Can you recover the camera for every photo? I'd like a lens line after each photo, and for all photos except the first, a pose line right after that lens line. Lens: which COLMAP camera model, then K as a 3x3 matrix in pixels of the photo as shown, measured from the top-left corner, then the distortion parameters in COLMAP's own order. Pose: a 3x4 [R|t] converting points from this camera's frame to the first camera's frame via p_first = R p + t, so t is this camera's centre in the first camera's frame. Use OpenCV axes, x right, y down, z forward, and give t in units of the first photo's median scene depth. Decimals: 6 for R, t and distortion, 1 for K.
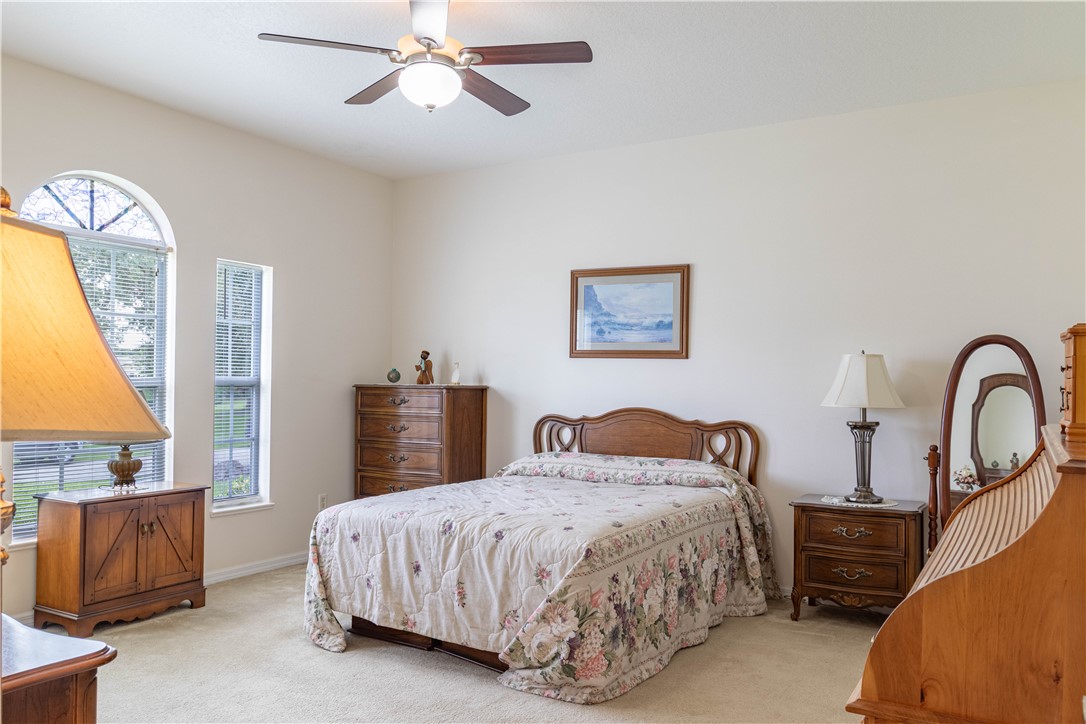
lens RADIAL K [[832.7, 0, 553.7], [0, 832.7, 367.5], [0, 0, 1]] dist [0.007184, -0.007295]
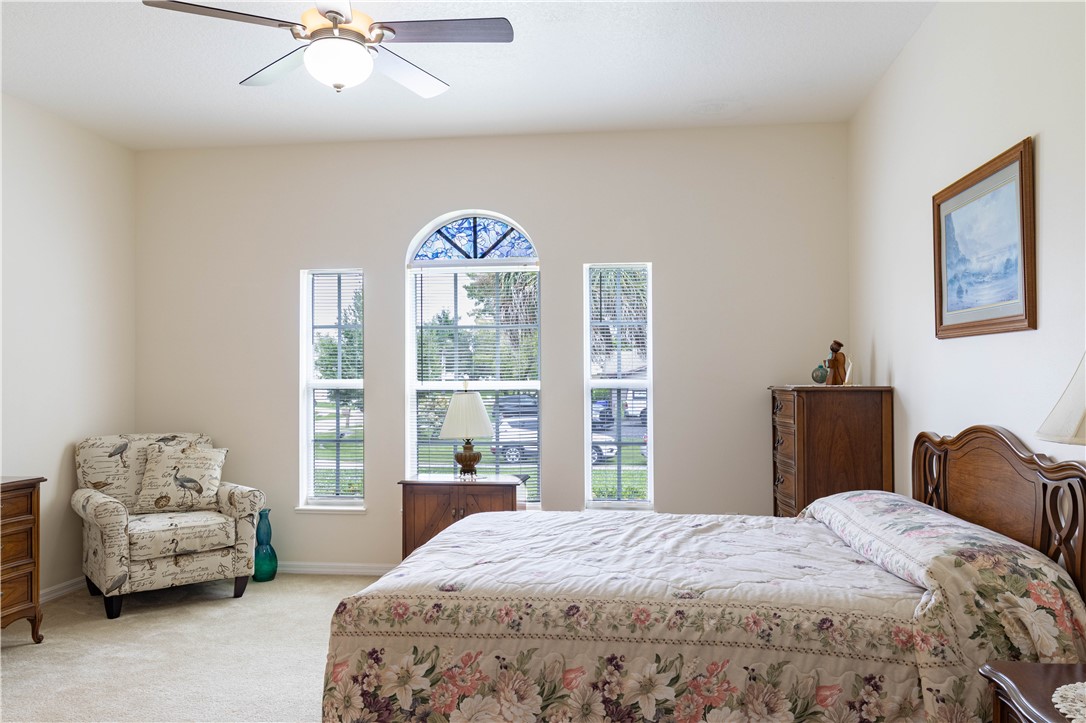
lens RADIAL K [[832.7, 0, 553.7], [0, 832.7, 367.0], [0, 0, 1]] dist [0.007184, -0.007295]
pose [[0.388728, -0.027230, -0.920950, 0.589953], [0.023293, 0.999534, -0.019722, 0.017142], [0.921058, -0.013785, 0.389181, 0.639163]]
